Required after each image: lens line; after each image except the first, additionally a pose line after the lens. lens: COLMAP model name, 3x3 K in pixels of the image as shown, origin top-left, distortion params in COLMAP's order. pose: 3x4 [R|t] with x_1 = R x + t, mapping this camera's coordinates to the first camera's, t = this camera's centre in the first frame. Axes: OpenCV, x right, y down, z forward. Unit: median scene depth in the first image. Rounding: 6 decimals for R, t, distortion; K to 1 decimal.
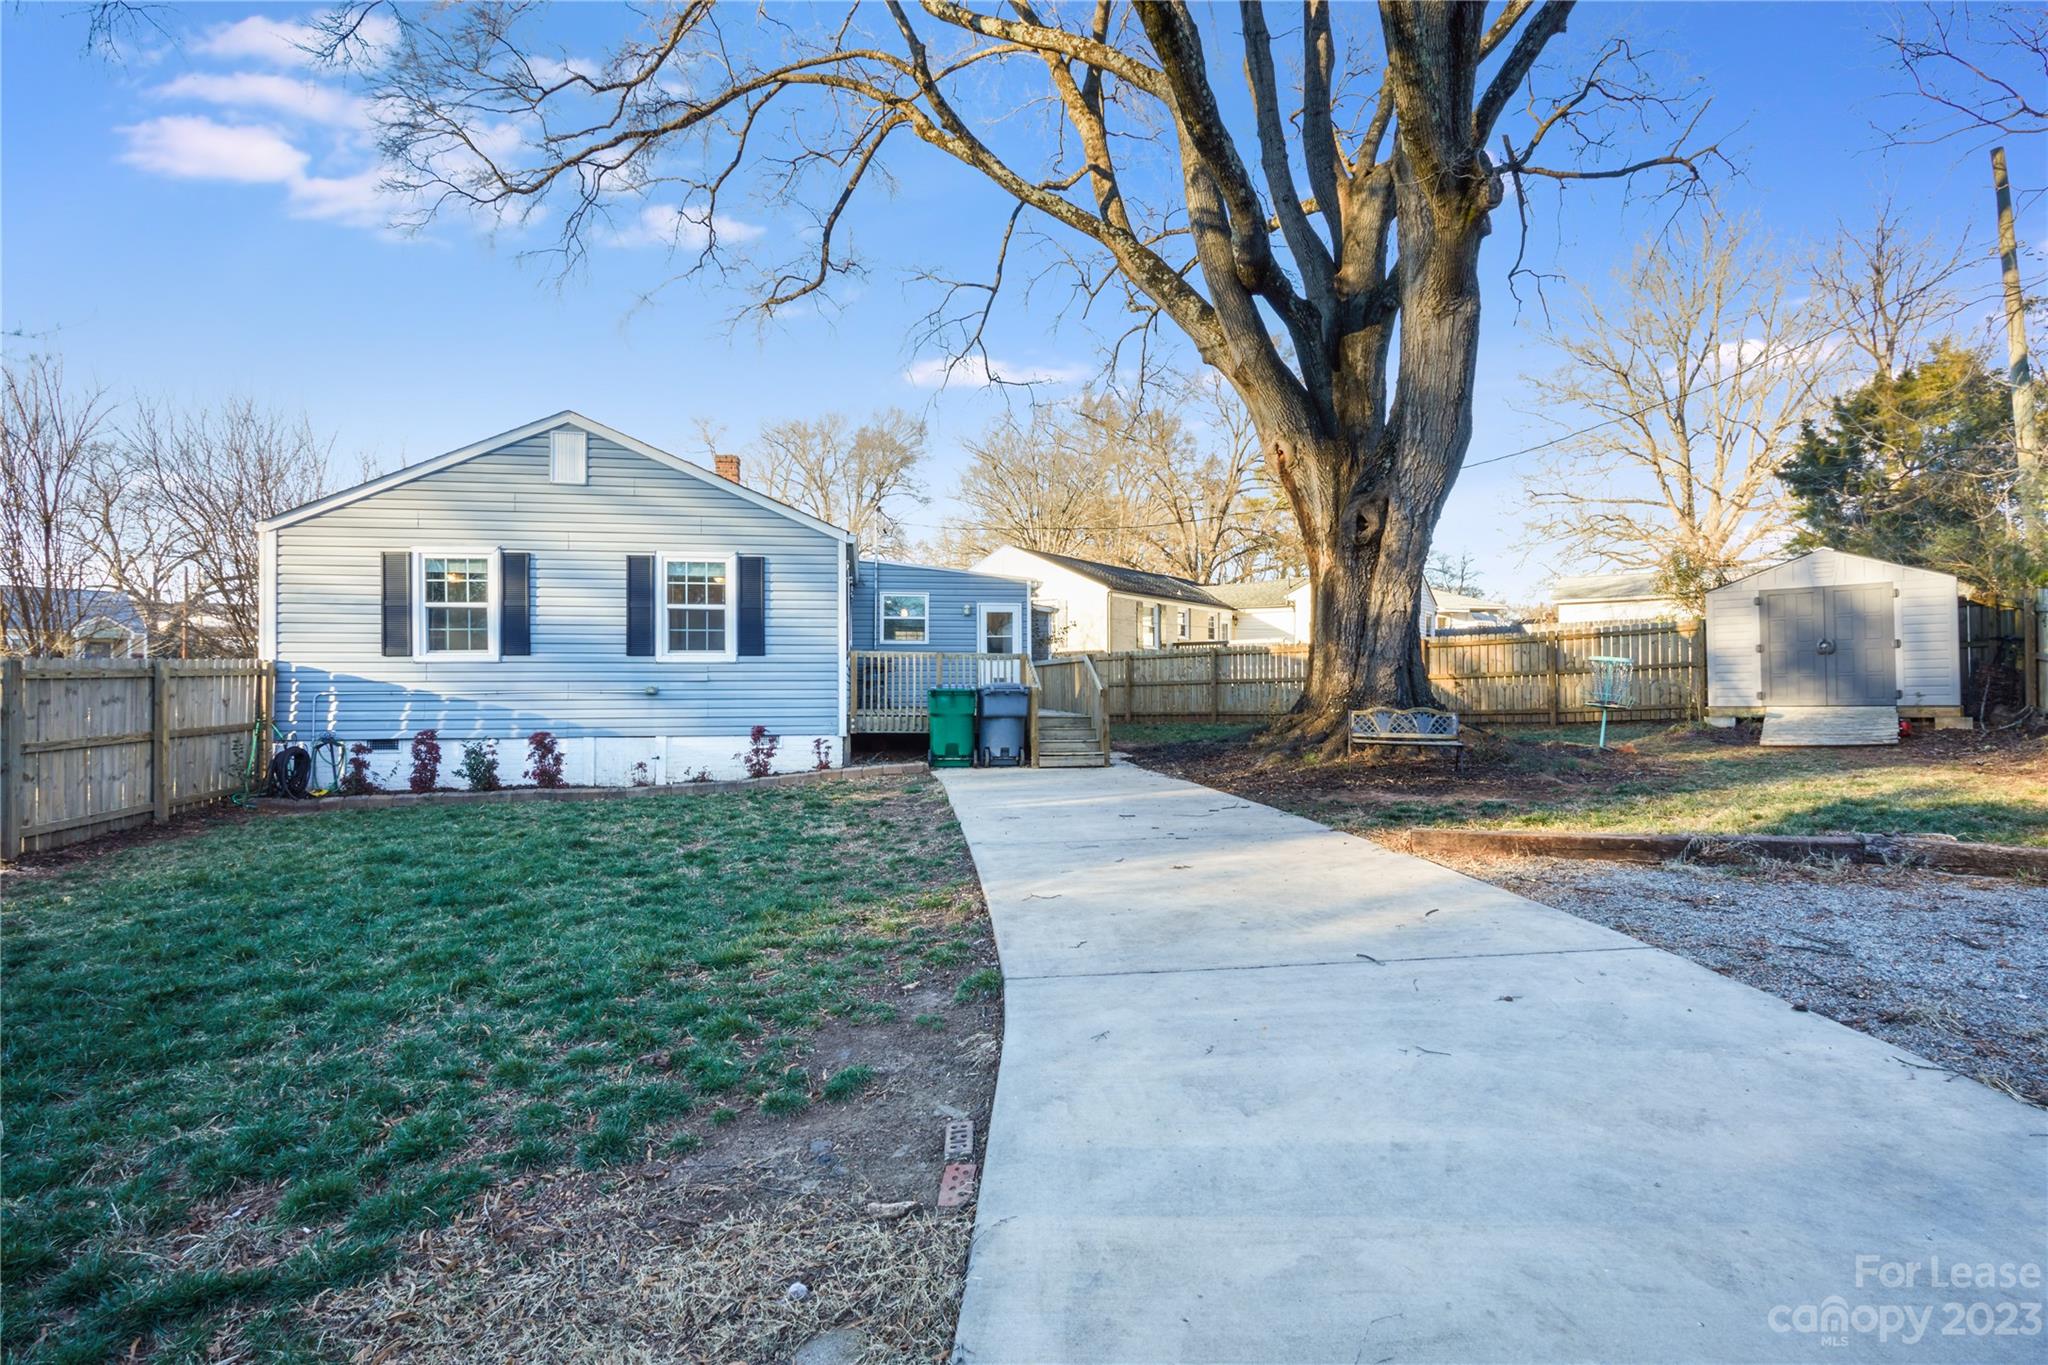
lens RADIAL K [[1007.0, 0, 1024.0], [0, 1007.0, 682.5], [0, 0, 1]] dist [0.000806, 0.000136]
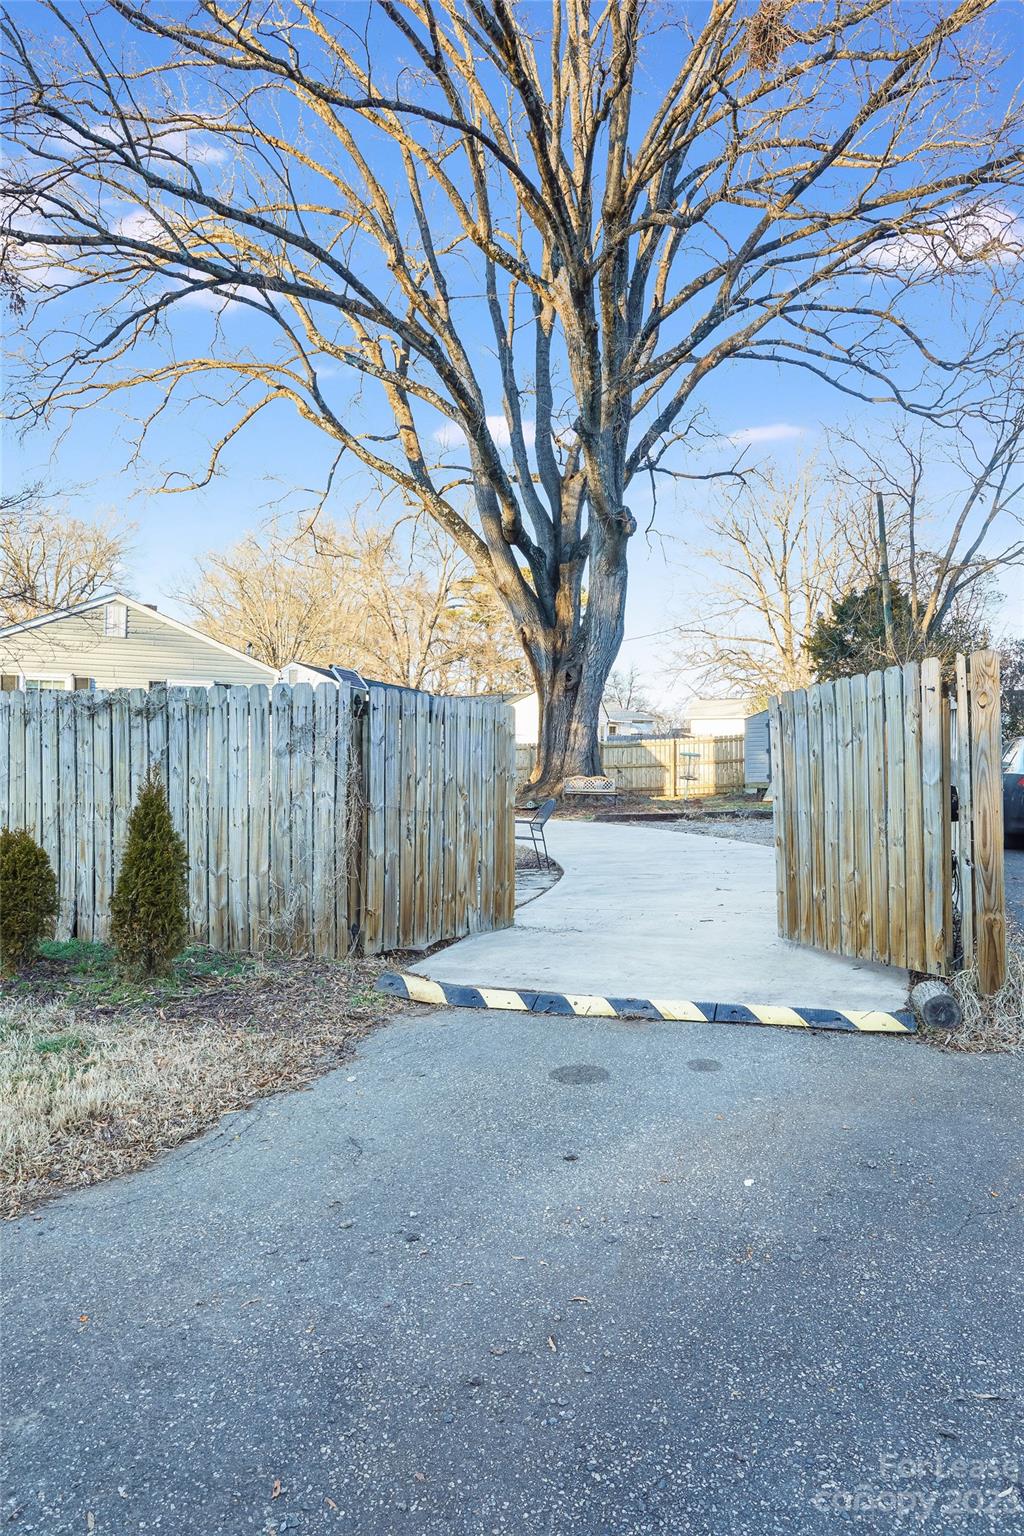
lens RADIAL K [[1087.7, 0, 512.0], [0, 1087.7, 768.0], [0, 0, 1]] dist [-0.097232, -0.000101]
pose [[0.956325, 0.013047, 0.292013, -0.304388], [-0.008659, 0.999829, -0.016314, 0.036338], [-0.292176, 0.013073, 0.956275, -0.772783]]
